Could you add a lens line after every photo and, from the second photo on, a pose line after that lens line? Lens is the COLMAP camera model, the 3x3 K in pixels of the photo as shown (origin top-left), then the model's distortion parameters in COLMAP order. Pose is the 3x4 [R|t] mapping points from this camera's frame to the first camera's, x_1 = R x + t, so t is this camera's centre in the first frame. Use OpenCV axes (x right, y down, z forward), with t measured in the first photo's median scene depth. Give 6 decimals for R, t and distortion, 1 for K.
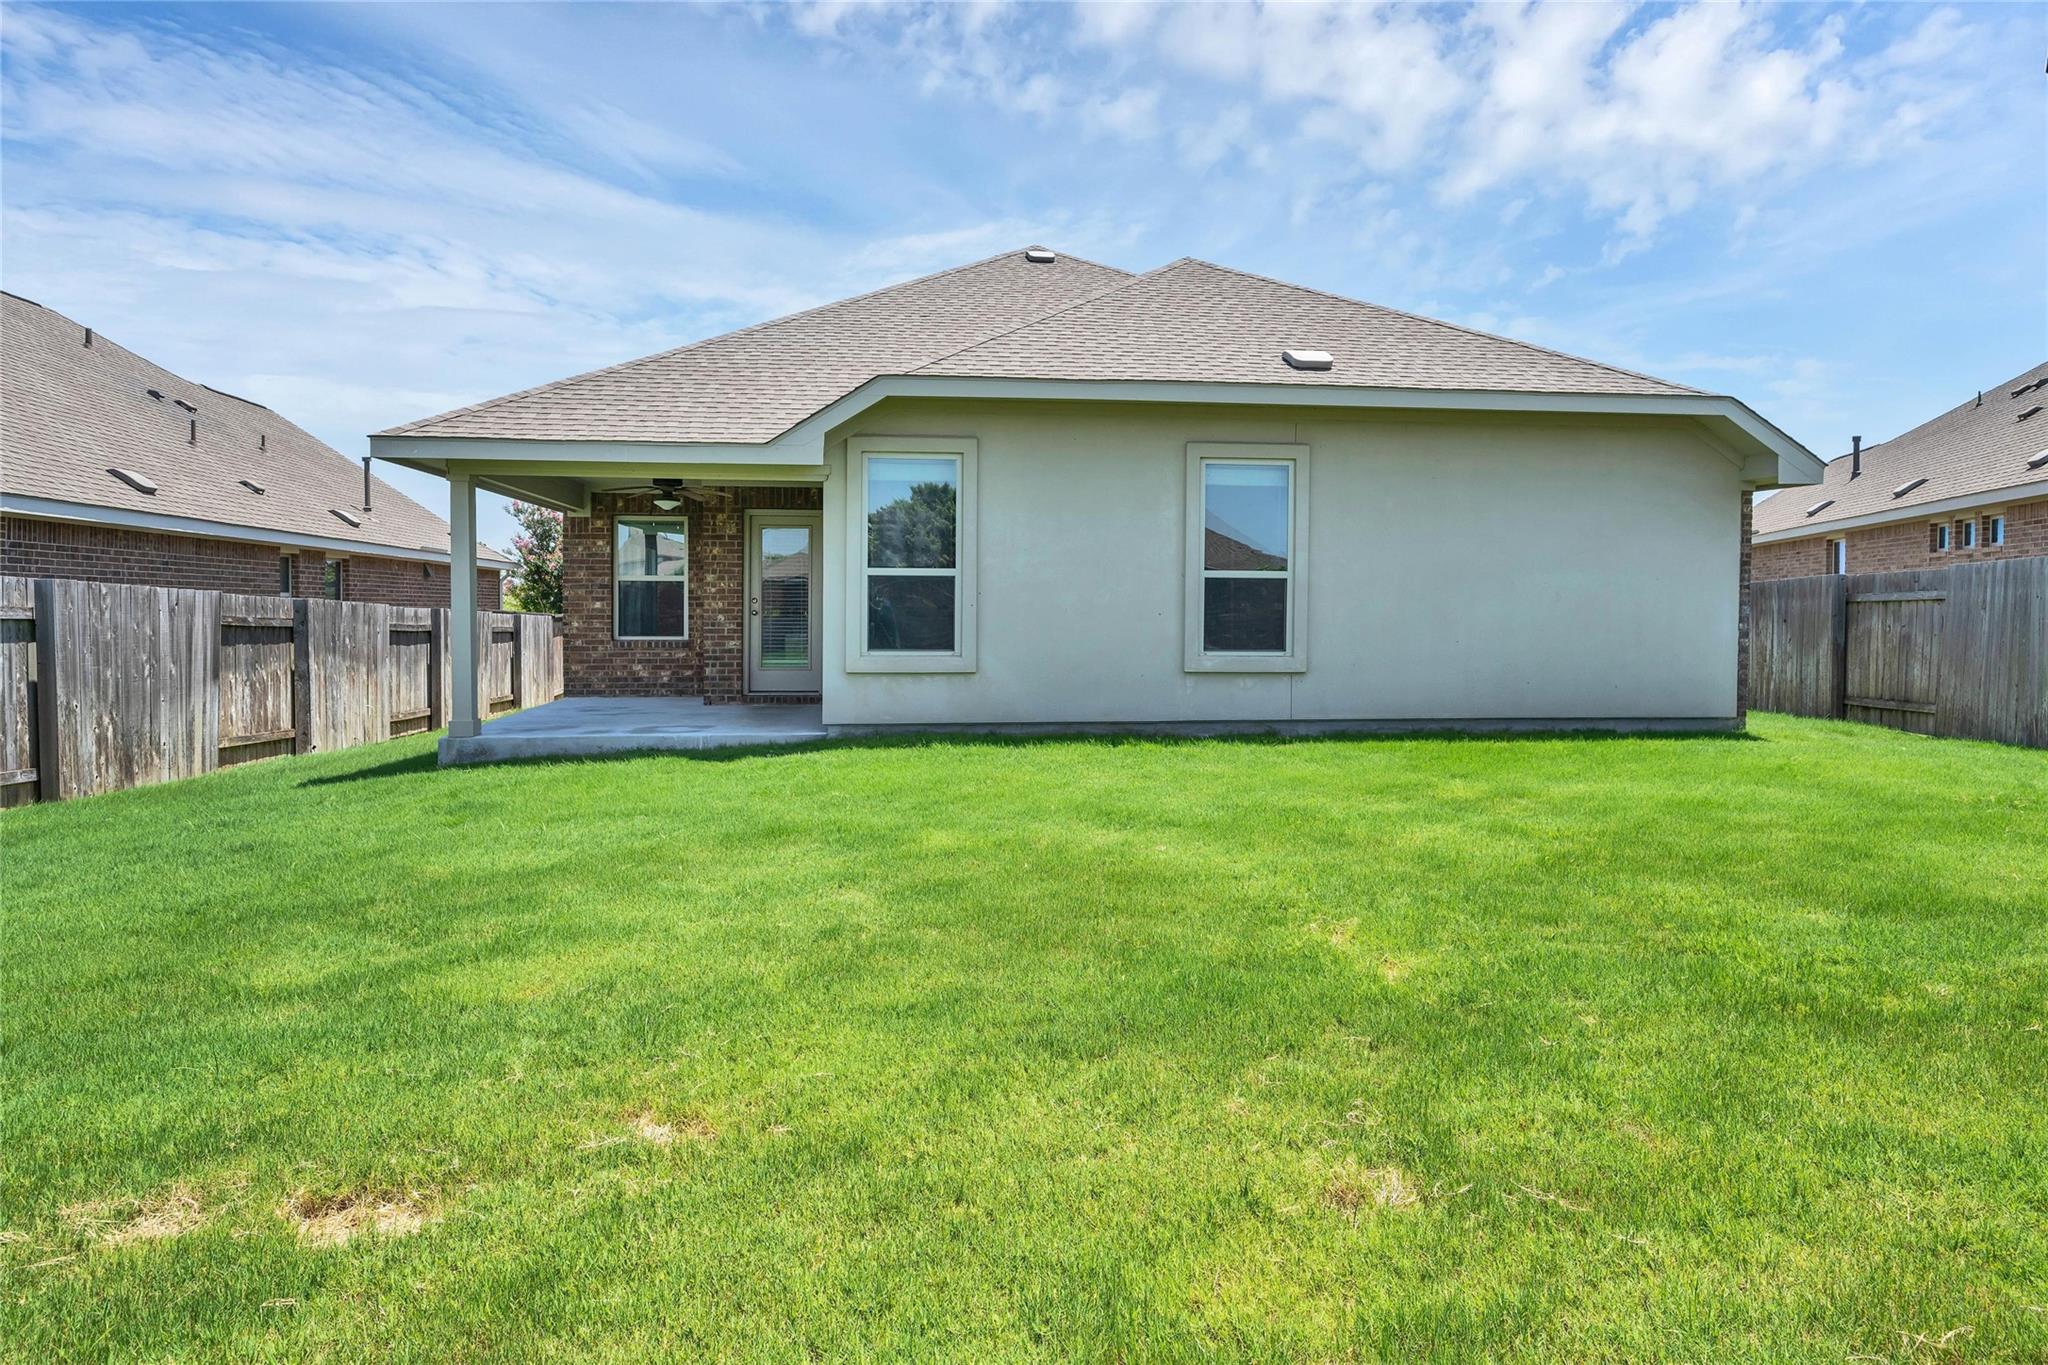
lens RADIAL K [[1223.9, 0, 1024.0], [0, 1223.9, 682.5], [0, 0, 1]] dist [-0.022859, -0.000628]
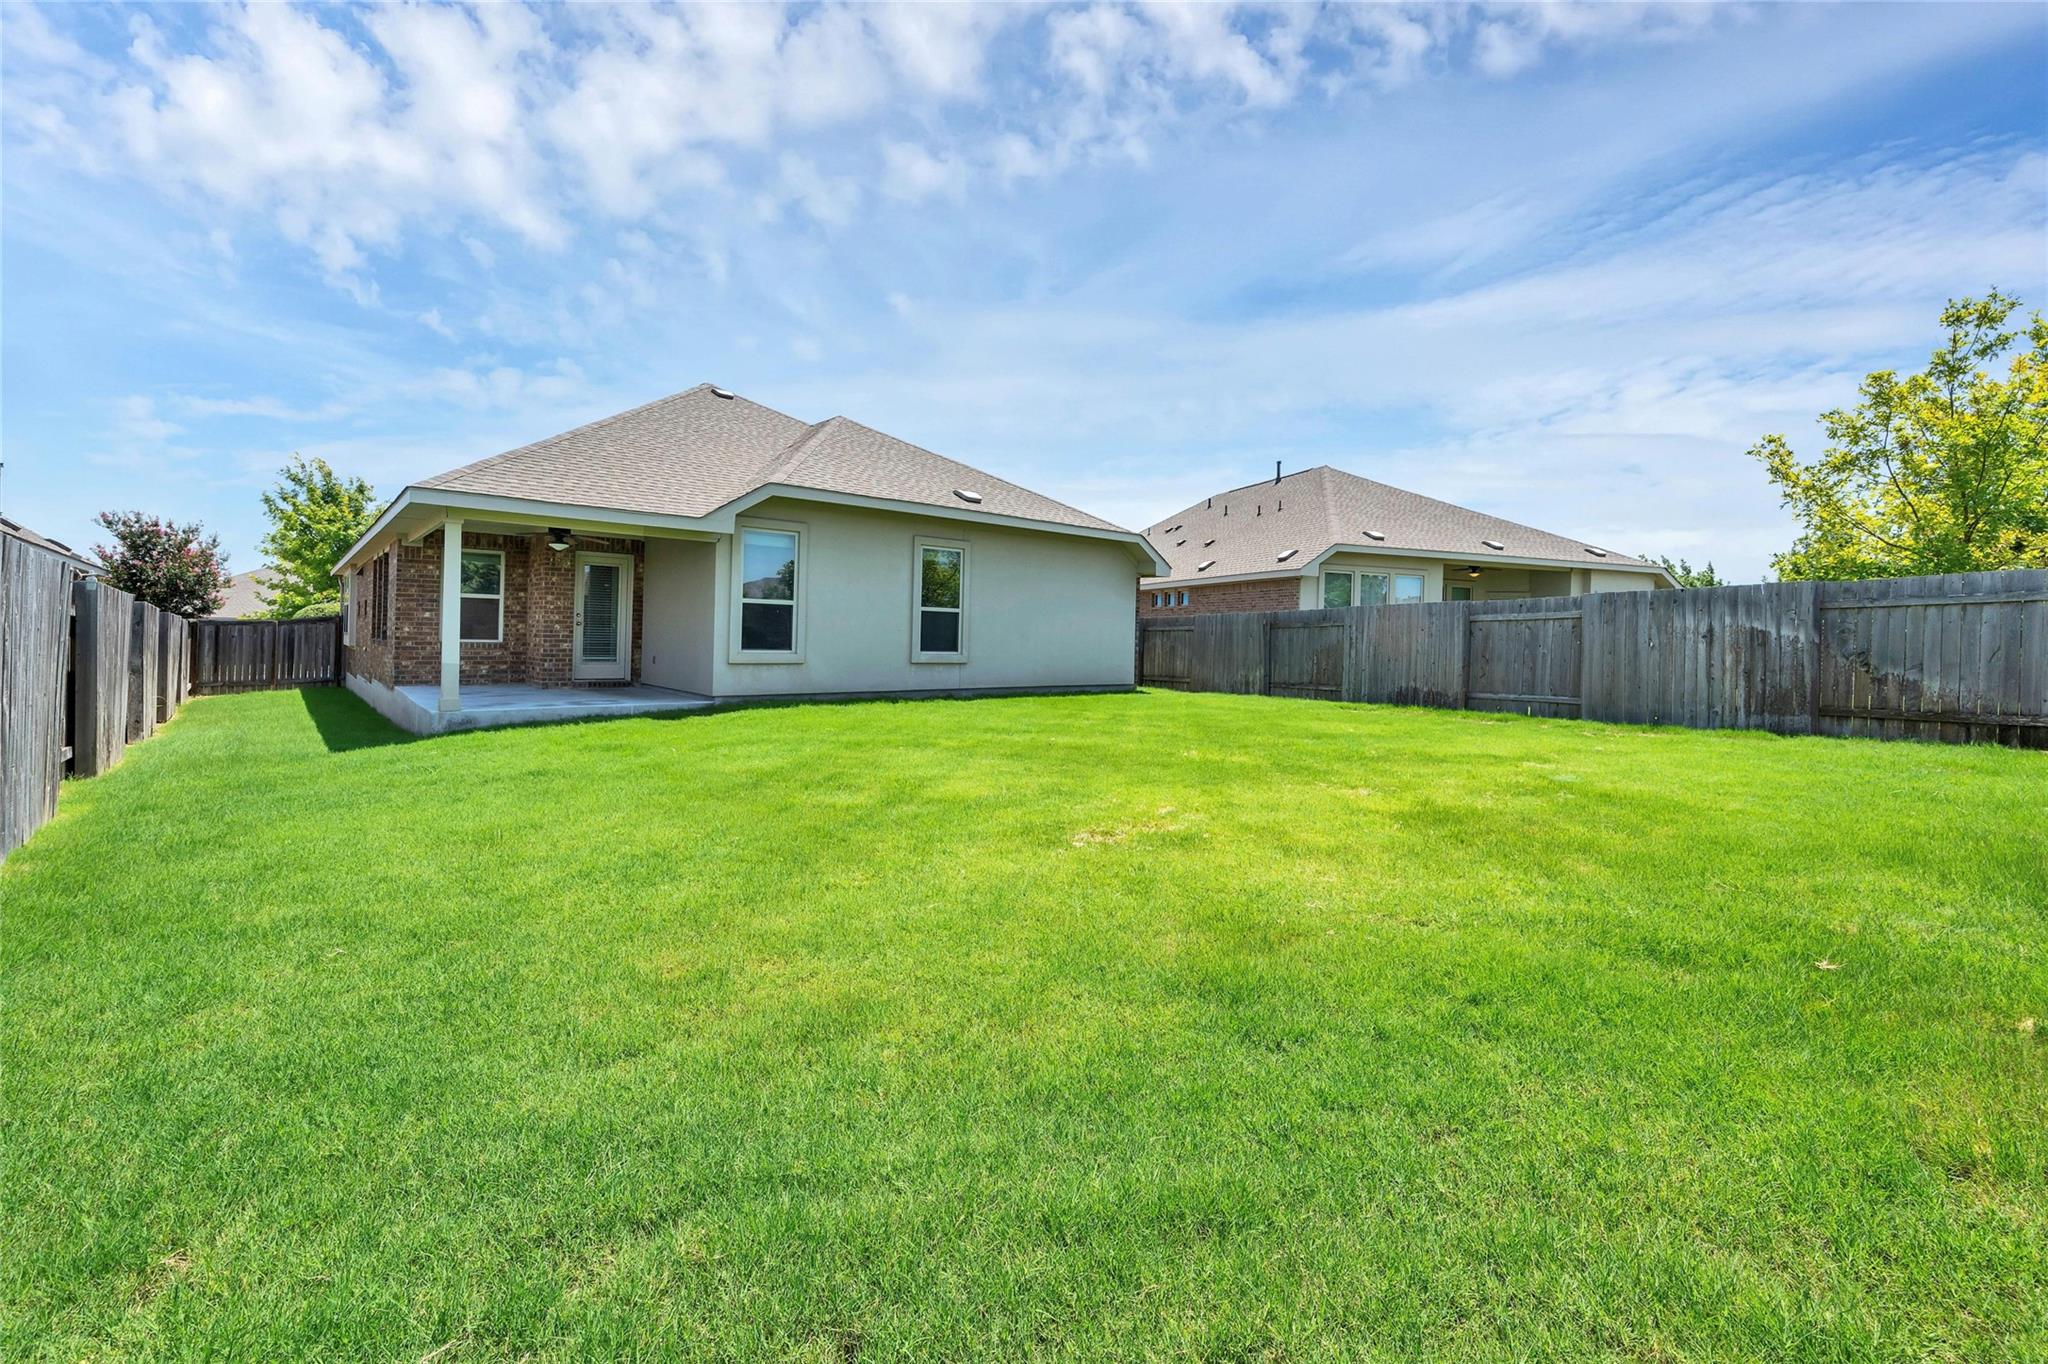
lens RADIAL K [[830.1, 0, 1024.7], [0, 830.1, 671.1], [0, 0, 1]] dist [0.000076, 0.000015]
pose [[0.835261, -0.007586, 0.549802, -0.394952], [0.012911, 0.999900, -0.005818, 0.012600], [-0.549703, 0.011958, 0.835275, -0.108892]]
